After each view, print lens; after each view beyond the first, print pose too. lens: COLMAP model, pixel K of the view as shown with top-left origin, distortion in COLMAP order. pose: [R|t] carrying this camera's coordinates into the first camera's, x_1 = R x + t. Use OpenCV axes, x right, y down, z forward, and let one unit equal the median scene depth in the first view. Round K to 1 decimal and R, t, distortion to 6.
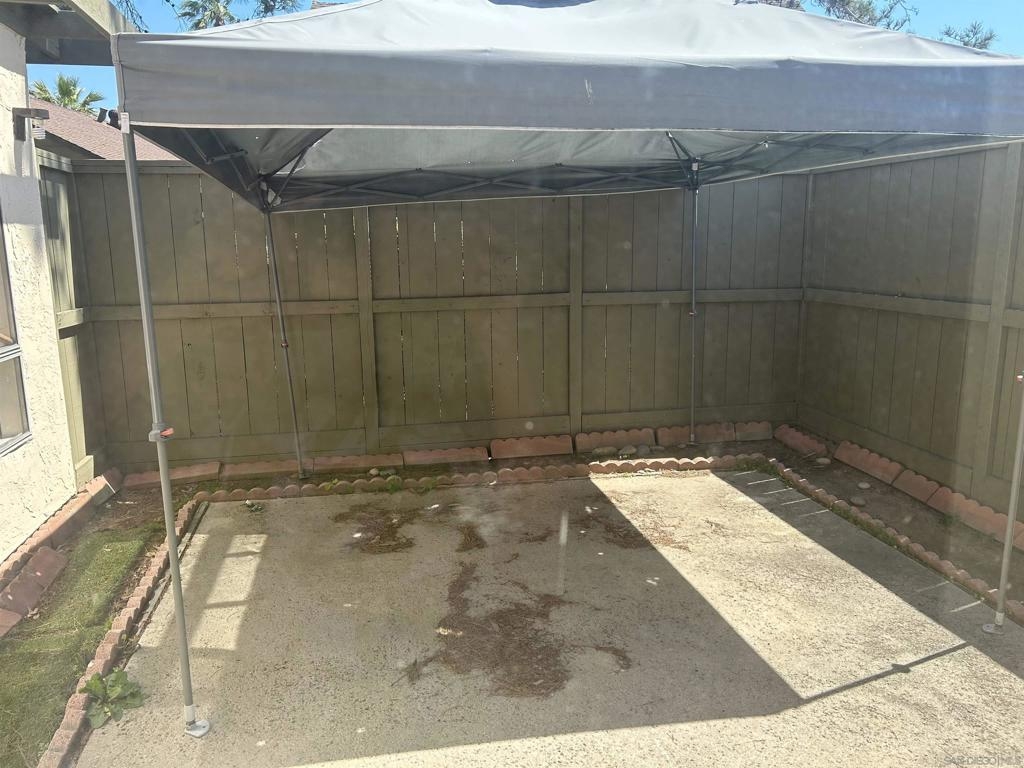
lens RADIAL K [[773.1, 0, 512.0], [0, 773.1, 384.0], [0, 0, 1]] dist [0.004085, 0.002301]
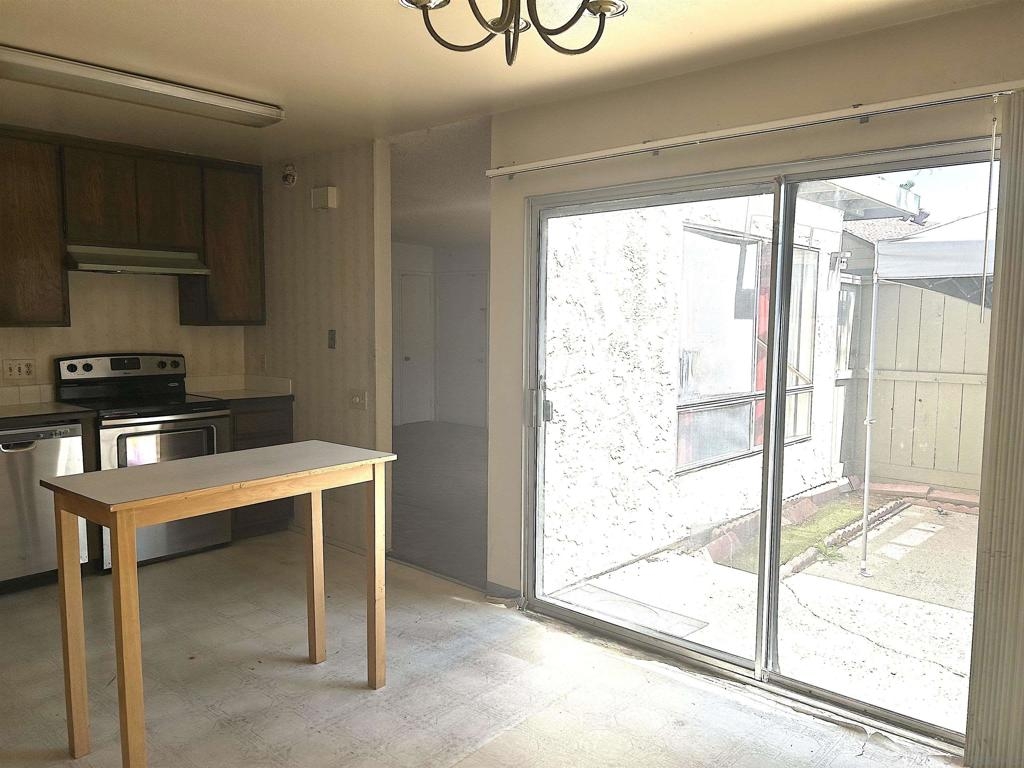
lens RADIAL K [[761.2, 0, 510.3], [0, 761.2, 396.4], [0, 0, 1]] dist [0.004380, 0.002323]
pose [[0.584194, 0.096653, -0.805839, 0.338312], [-0.163086, 0.986612, 0.000105, 0.083647], [0.795060, 0.131360, 0.592135, -0.536006]]
